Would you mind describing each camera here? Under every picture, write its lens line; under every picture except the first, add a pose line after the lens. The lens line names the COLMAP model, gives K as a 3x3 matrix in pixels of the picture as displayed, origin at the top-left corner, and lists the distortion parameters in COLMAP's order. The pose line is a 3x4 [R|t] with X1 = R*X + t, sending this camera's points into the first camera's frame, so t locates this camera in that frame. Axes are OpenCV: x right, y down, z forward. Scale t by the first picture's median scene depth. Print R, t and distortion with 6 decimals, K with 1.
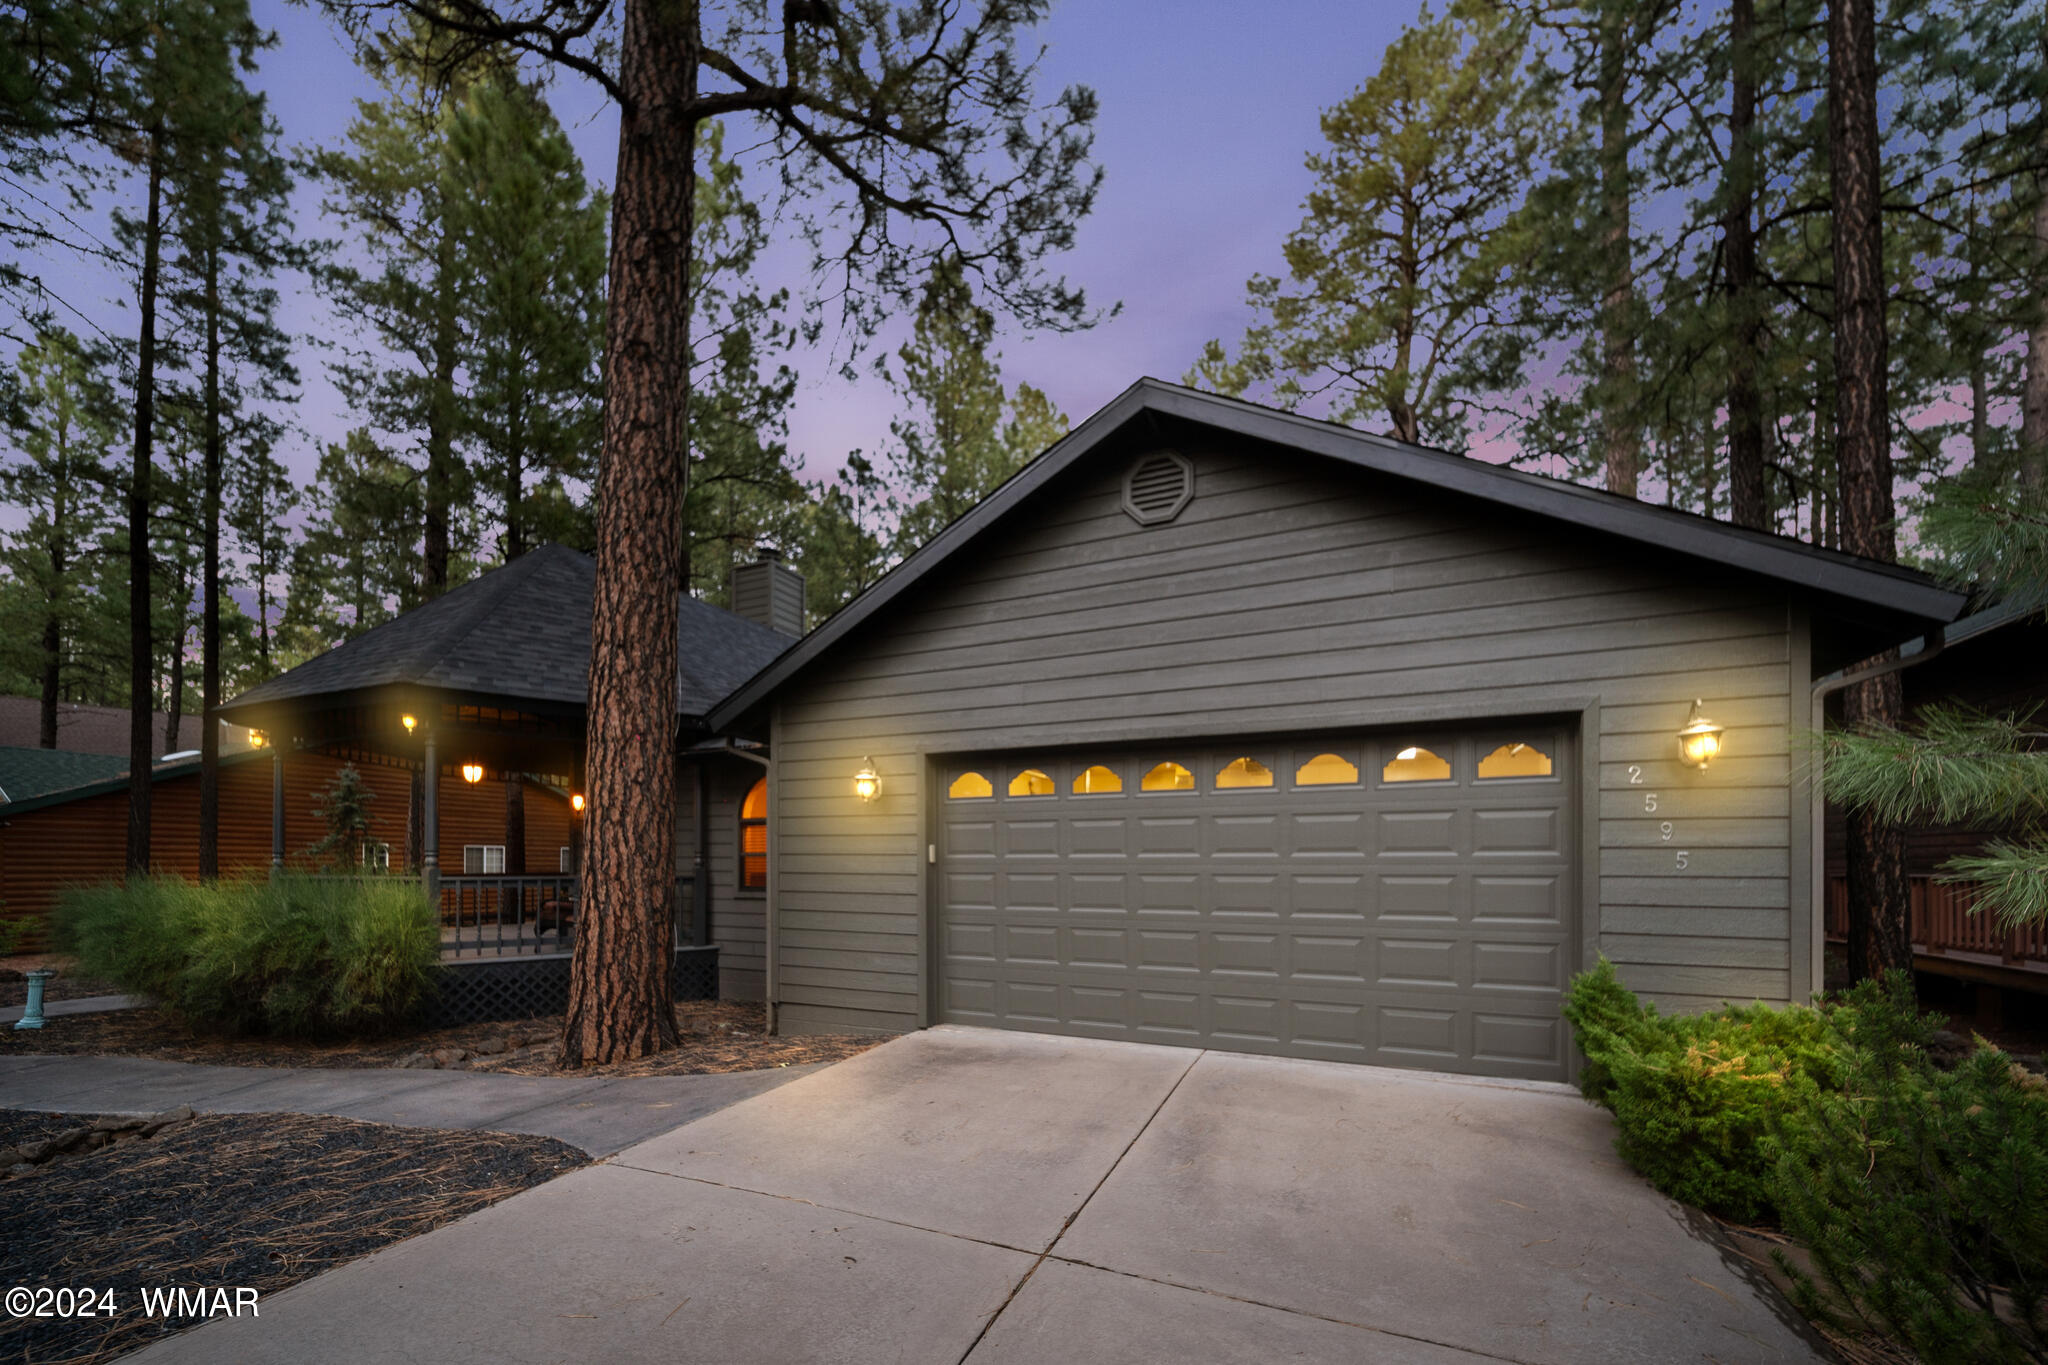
lens RADIAL K [[751.1, 0, 1044.7], [0, 751.1, 682.7], [0, 0, 1]] dist [-0.000141, -0.000707]
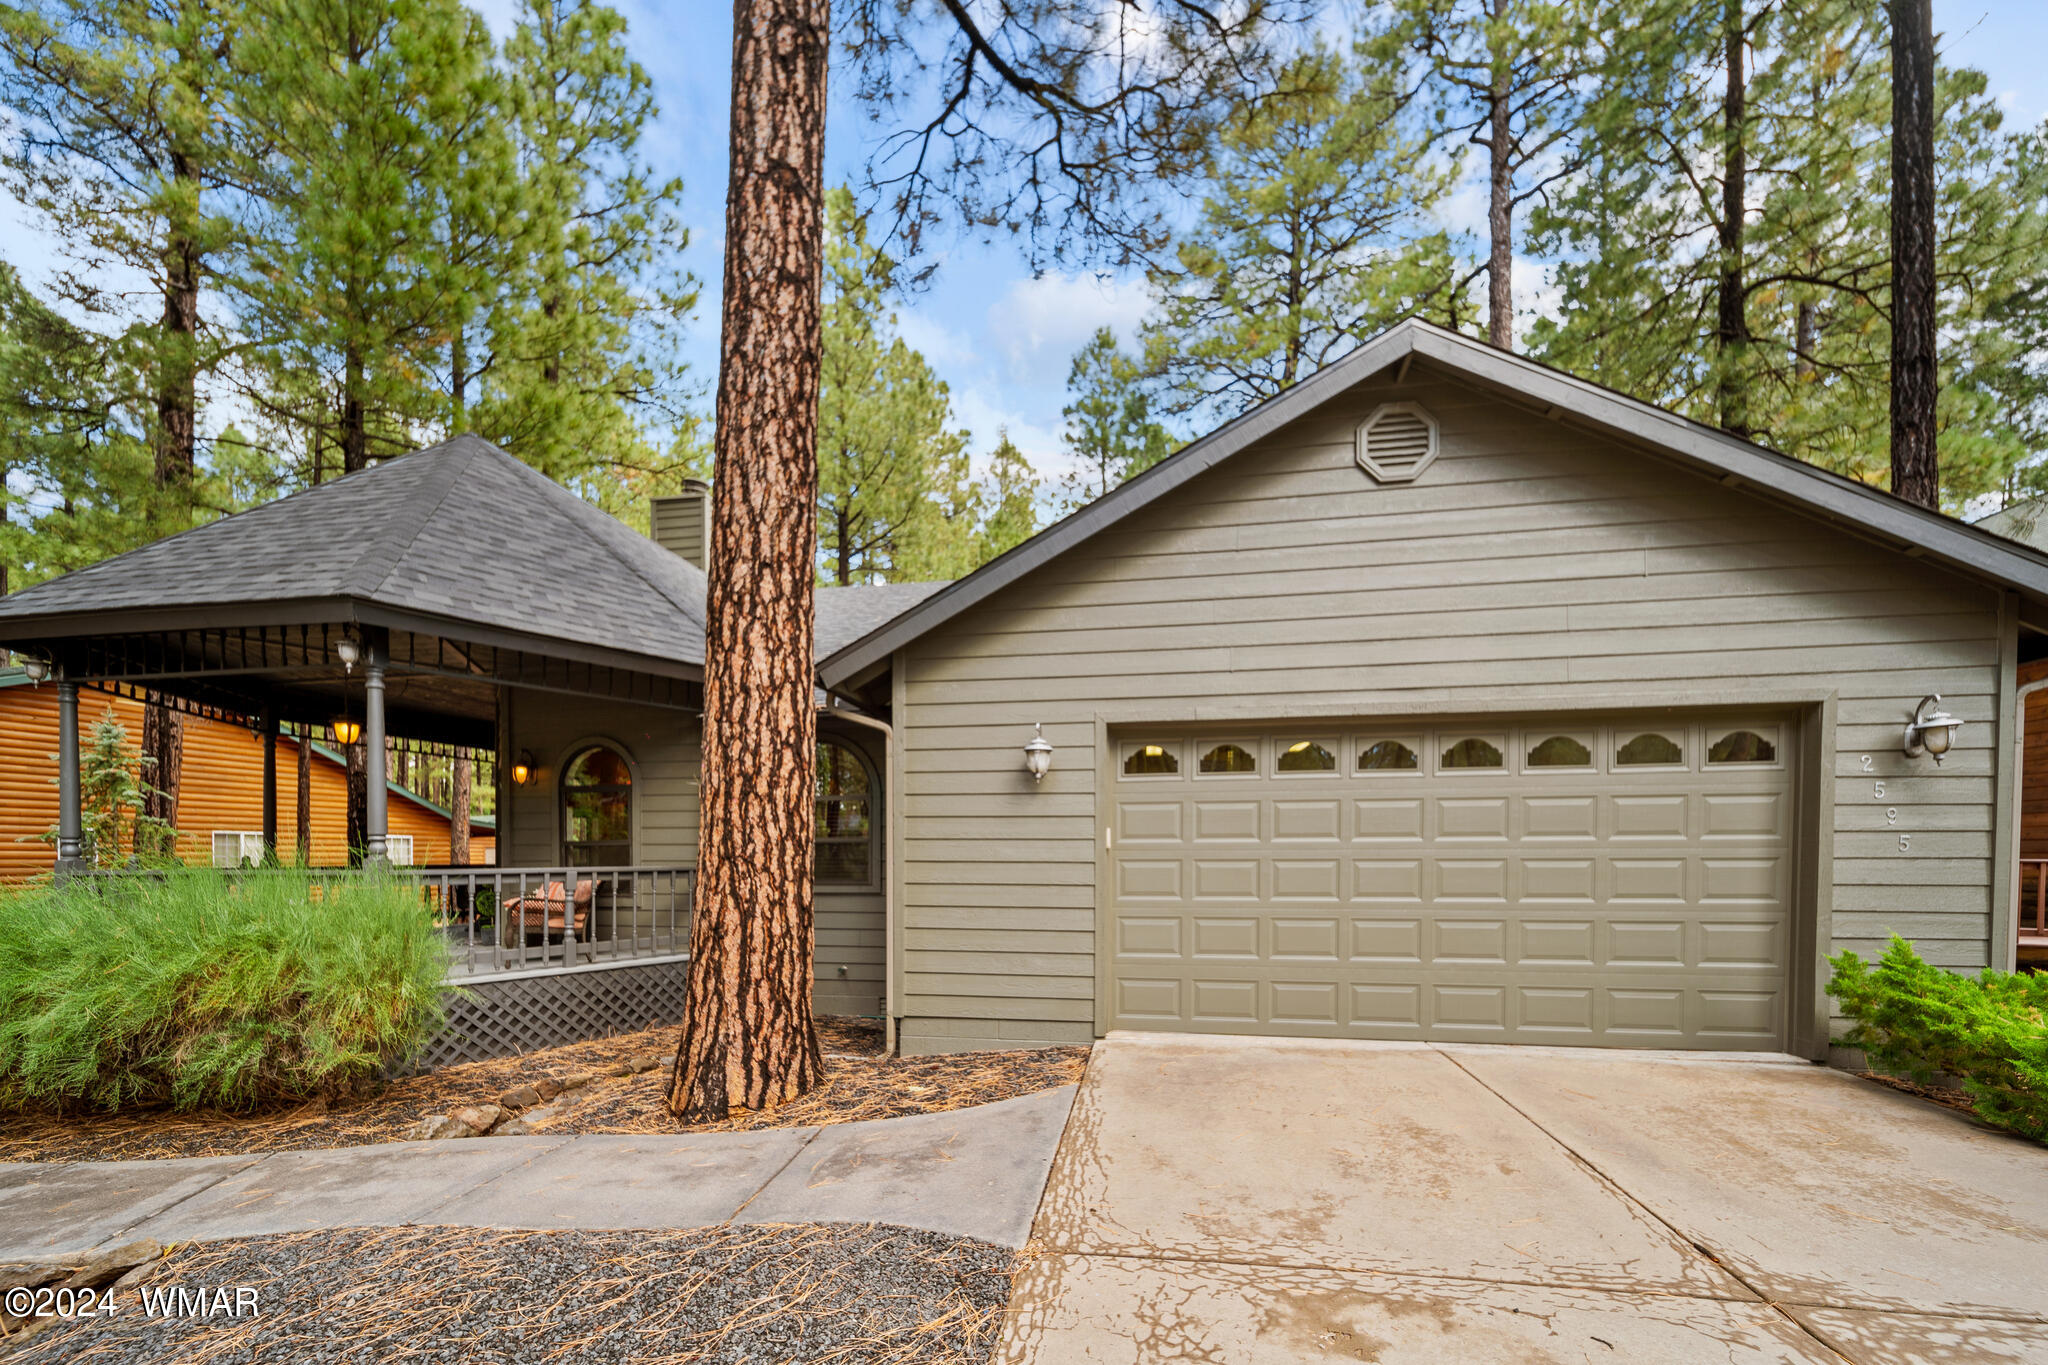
lens RADIAL K [[751.1, 0, 1013.0], [0, 751.1, 696.5], [0, 0, 1]] dist [-0.000141, -0.000707]
pose [[0.969680, 0.045883, 0.240031, -0.507869], [-0.054215, 0.998130, 0.028223, 0.049521], [-0.238288, -0.040380, 0.970355, 0.203174]]
